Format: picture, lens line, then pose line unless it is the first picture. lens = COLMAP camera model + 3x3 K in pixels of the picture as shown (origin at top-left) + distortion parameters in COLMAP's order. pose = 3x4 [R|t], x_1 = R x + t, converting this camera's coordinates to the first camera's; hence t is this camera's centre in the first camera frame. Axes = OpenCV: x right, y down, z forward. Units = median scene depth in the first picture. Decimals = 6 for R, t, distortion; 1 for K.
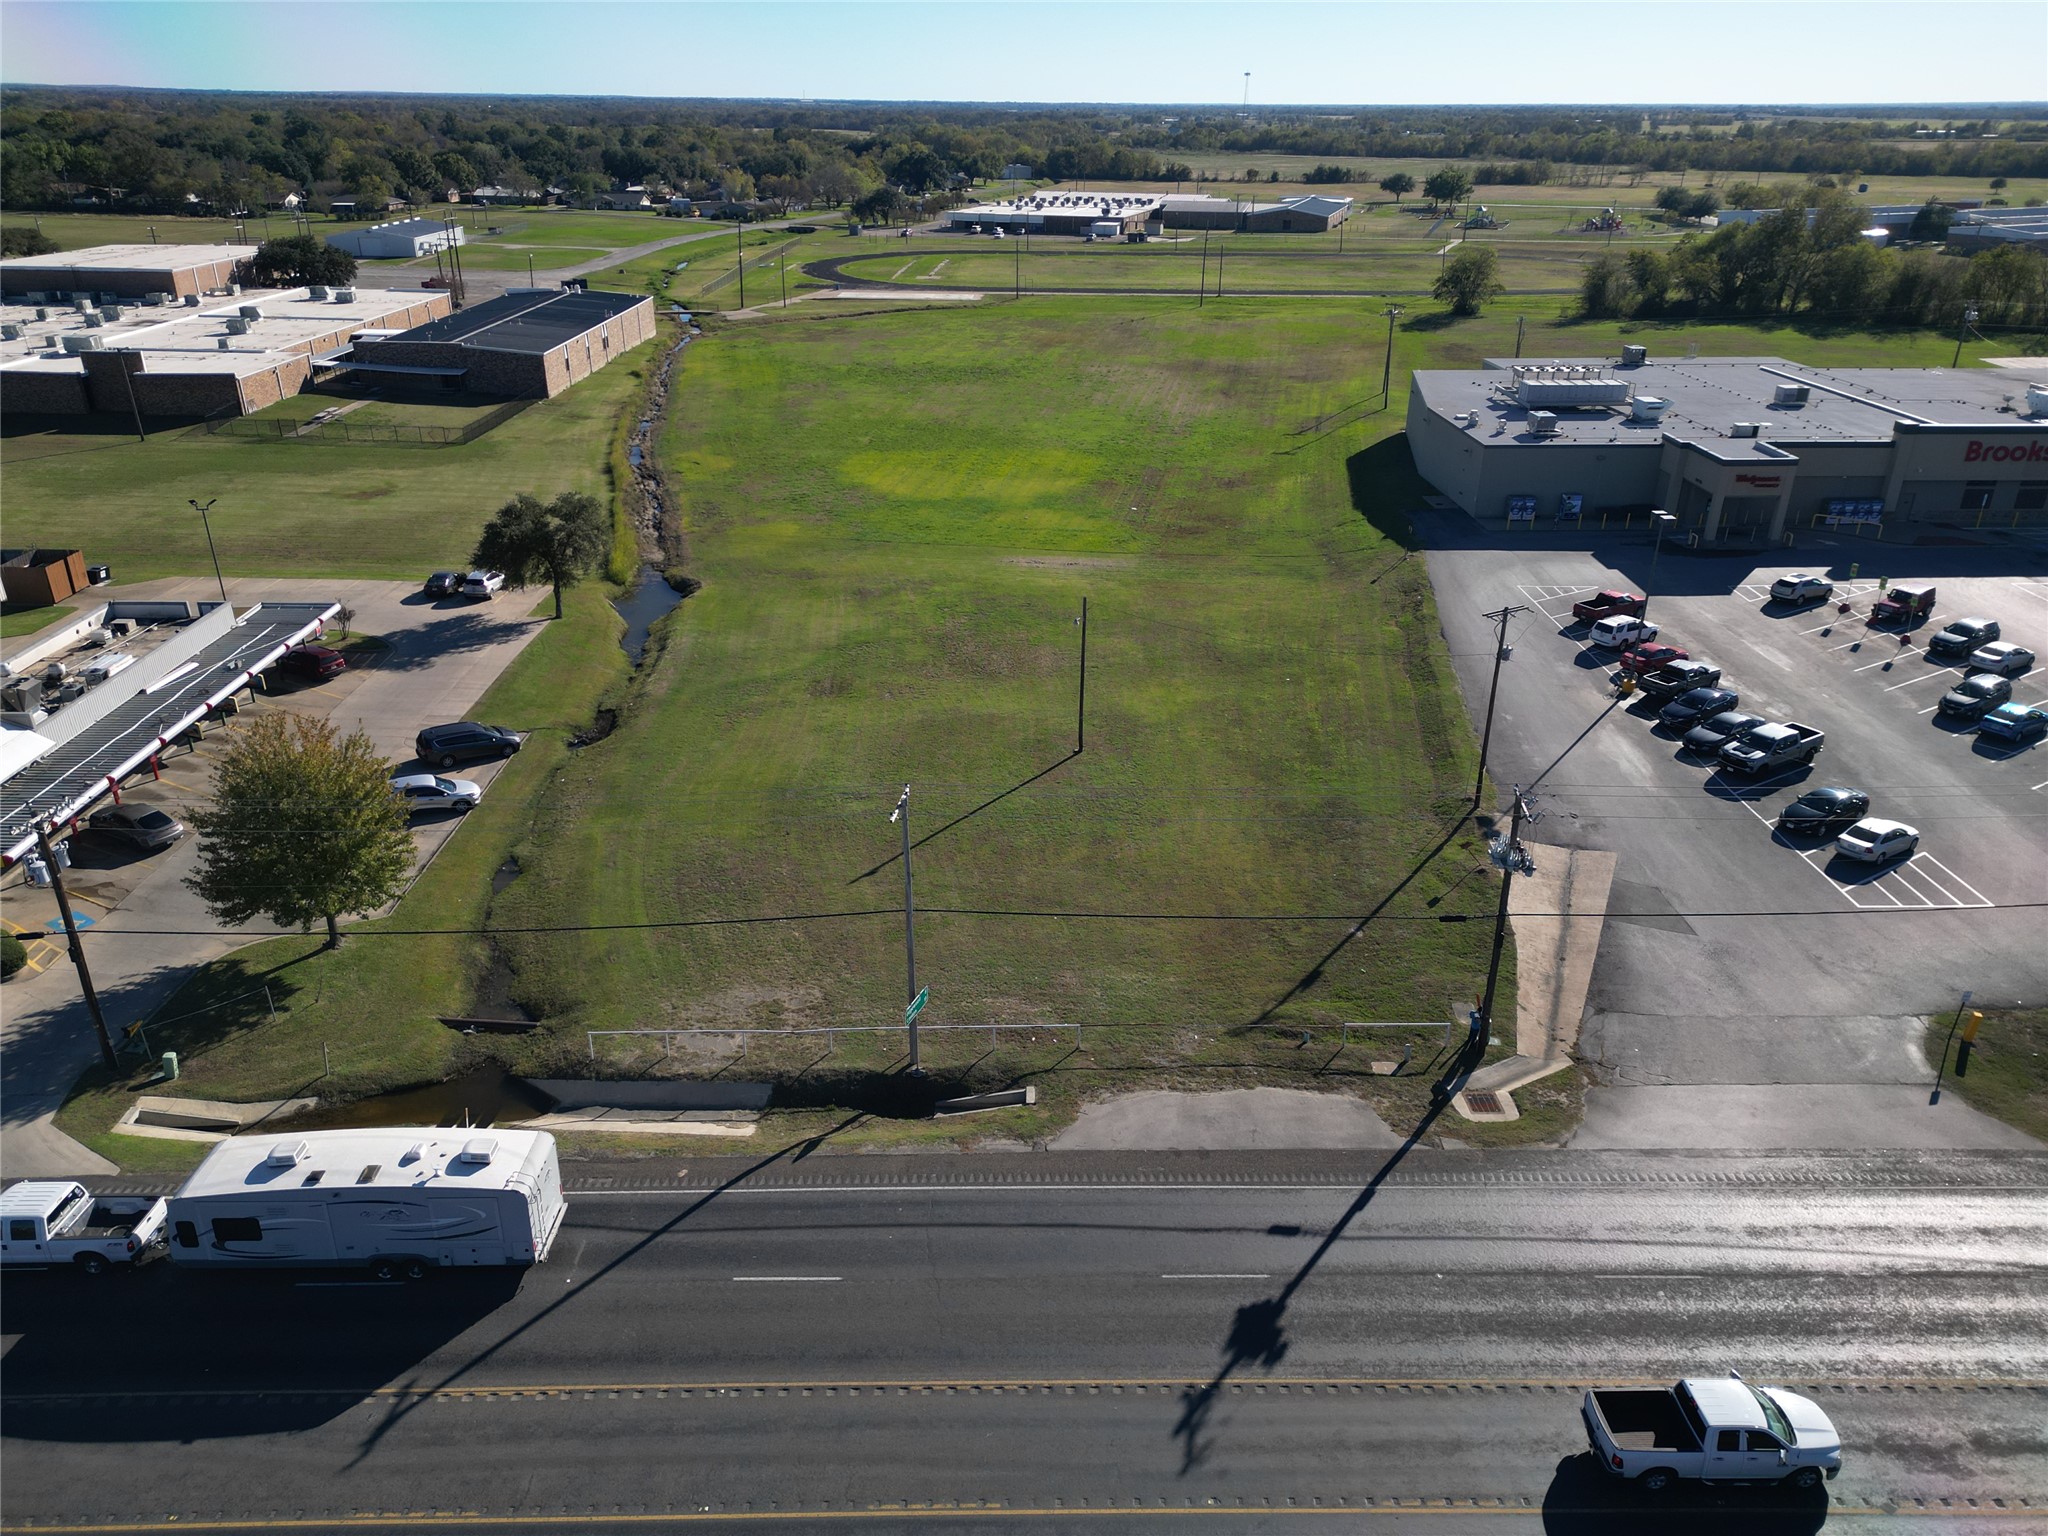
lens RADIAL K [[1431.4, 0, 1018.3], [0, 1431.4, 761.6], [0, 0, 1]] dist [0.080114, -0.075271]
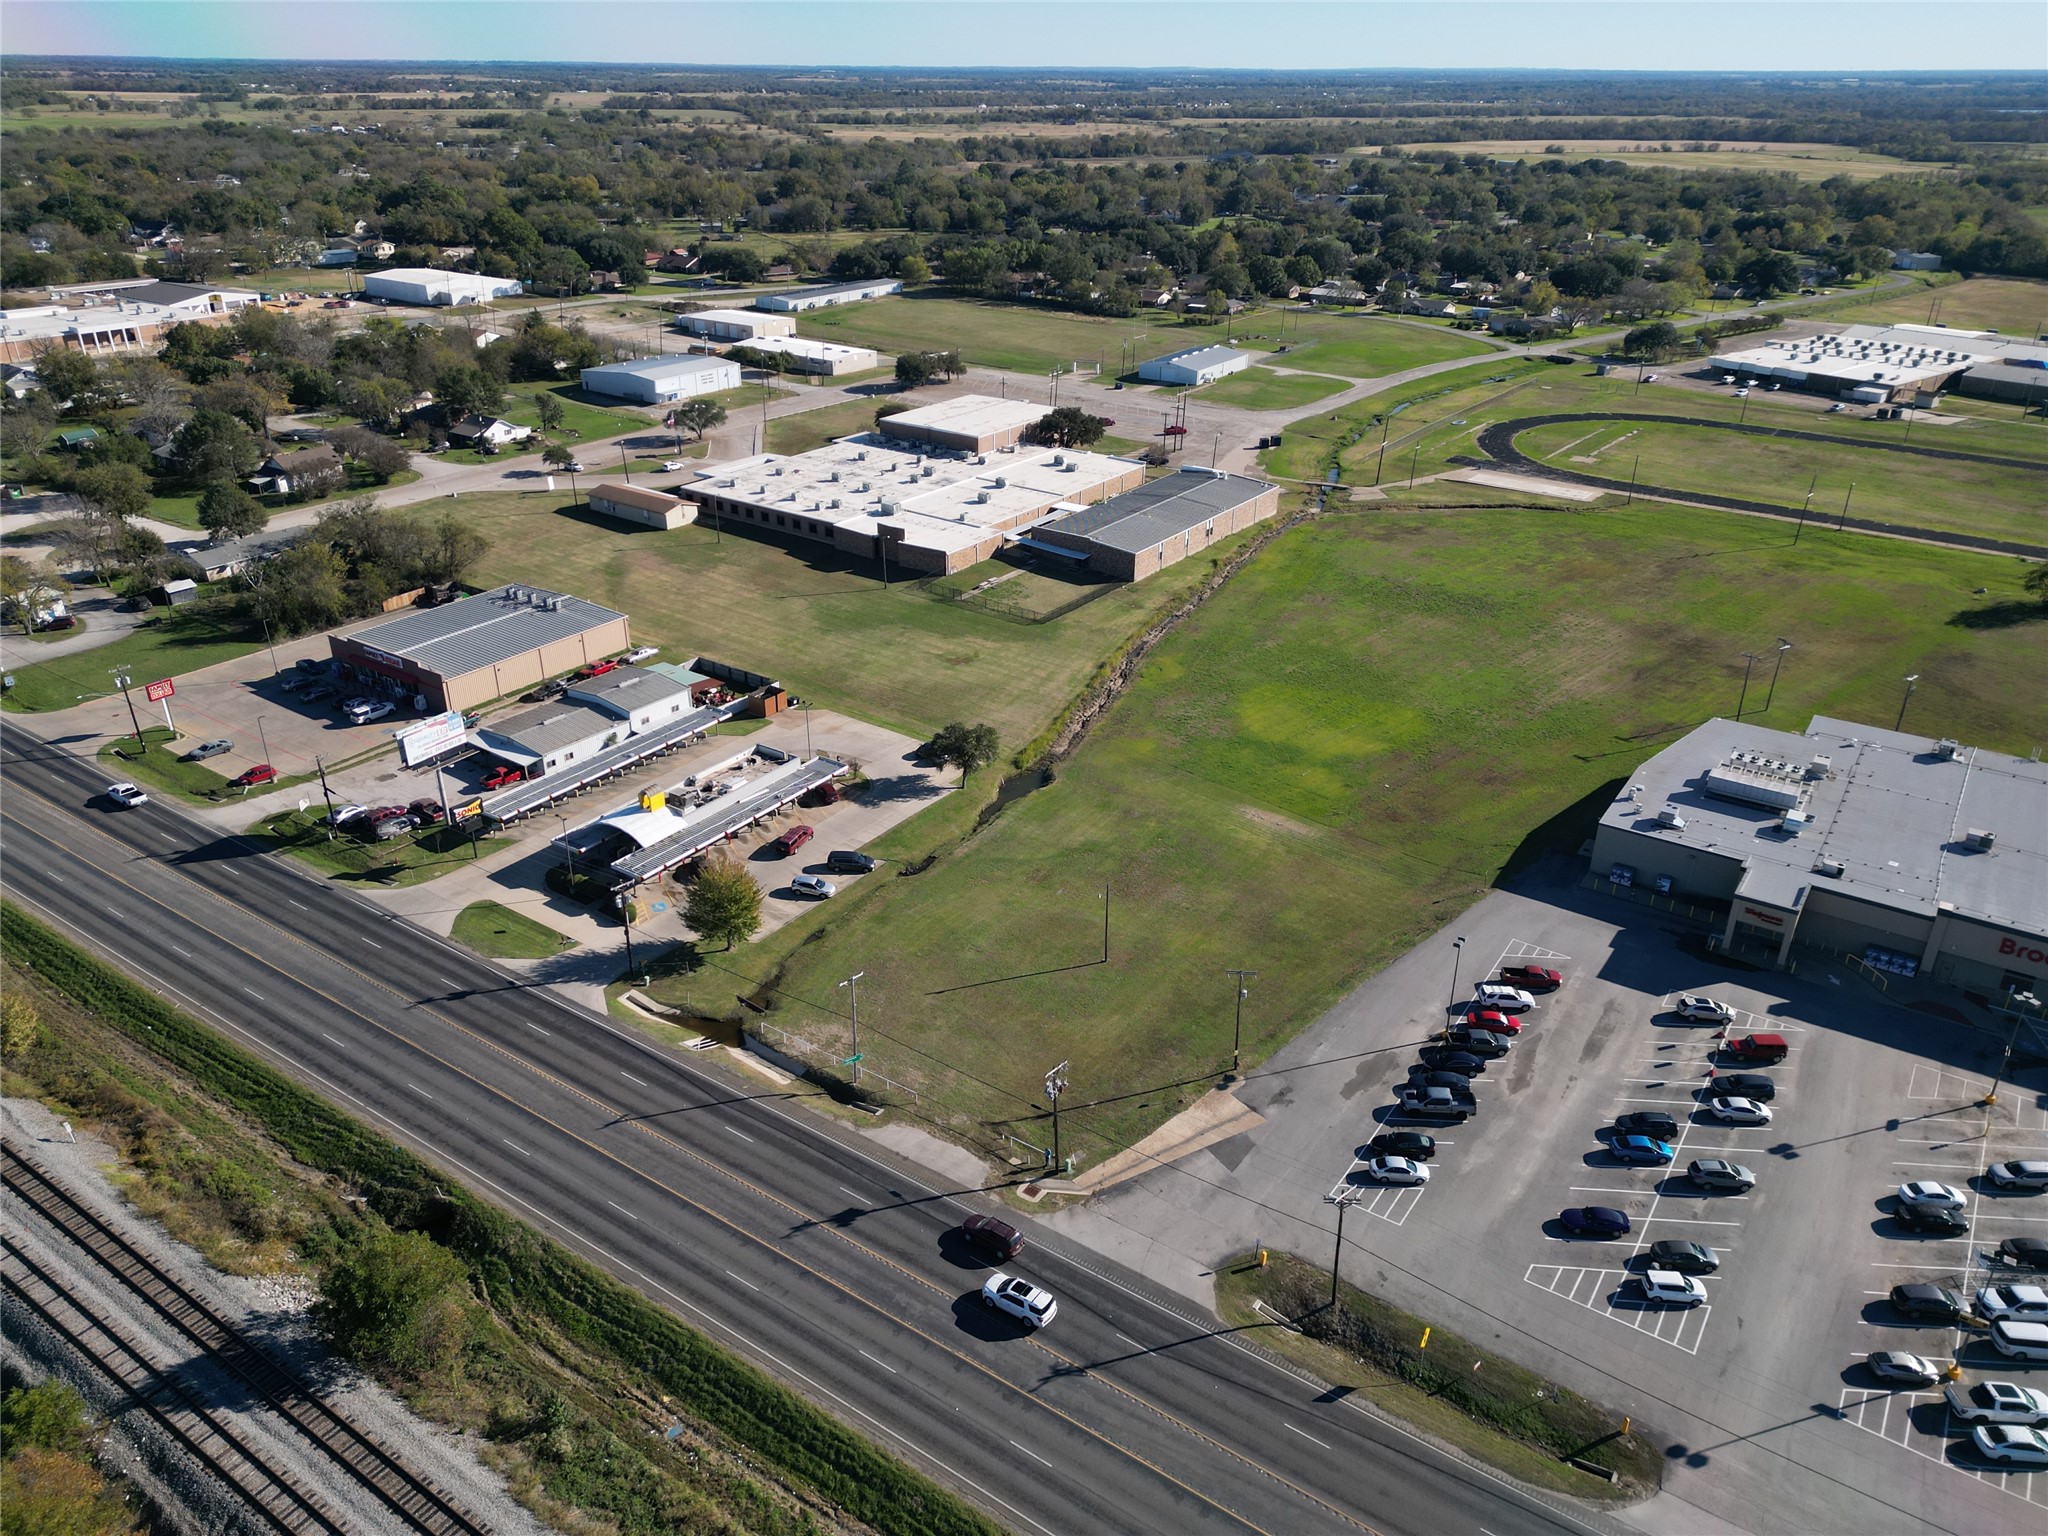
lens RADIAL K [[1431.4, 0, 1018.3], [0, 1431.4, 761.6], [0, 0, 1]] dist [0.080114, -0.075271]
pose [[0.816064, 0.249635, -0.521269, 0.669456], [-0.241062, 0.966730, 0.085575, -0.305240], [0.525289, 0.055824, 0.849091, -0.485915]]
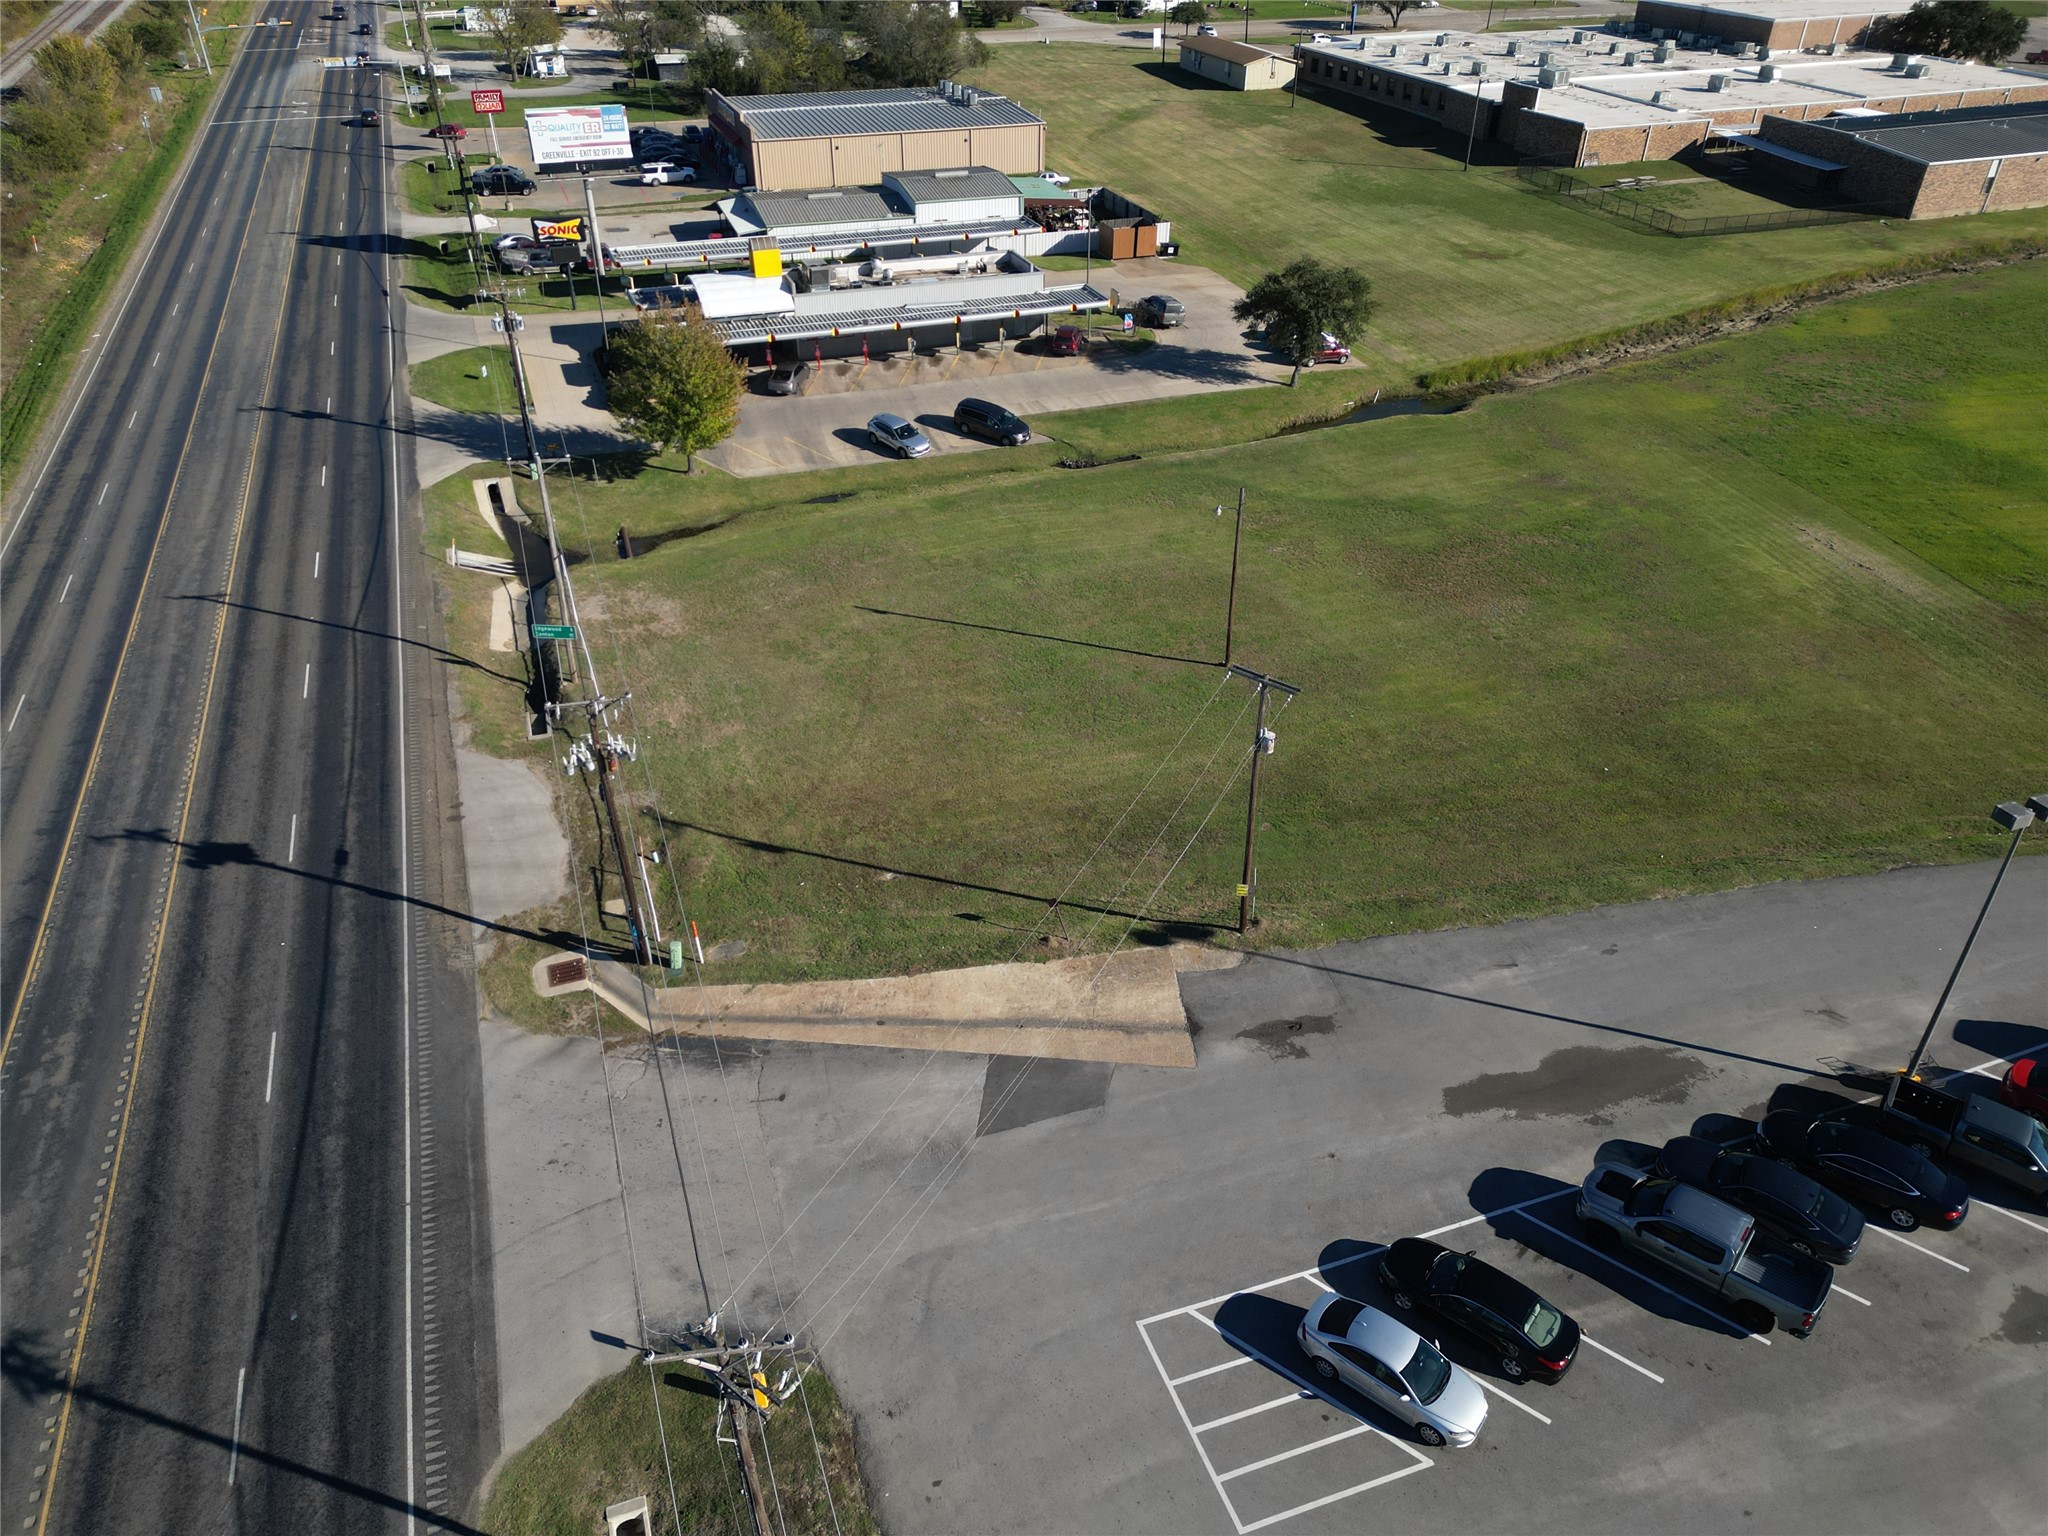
lens RADIAL K [[1426.7, 0, 1019.0], [0, 1426.7, 767.2], [0, 0, 1]] dist [0.081073, -0.074877]
pose [[0.335606, 0.516128, -0.788023, 0.571756], [-0.394465, 0.836663, 0.379990, -0.187845], [0.855433, 0.183321, 0.484384, 0.394198]]
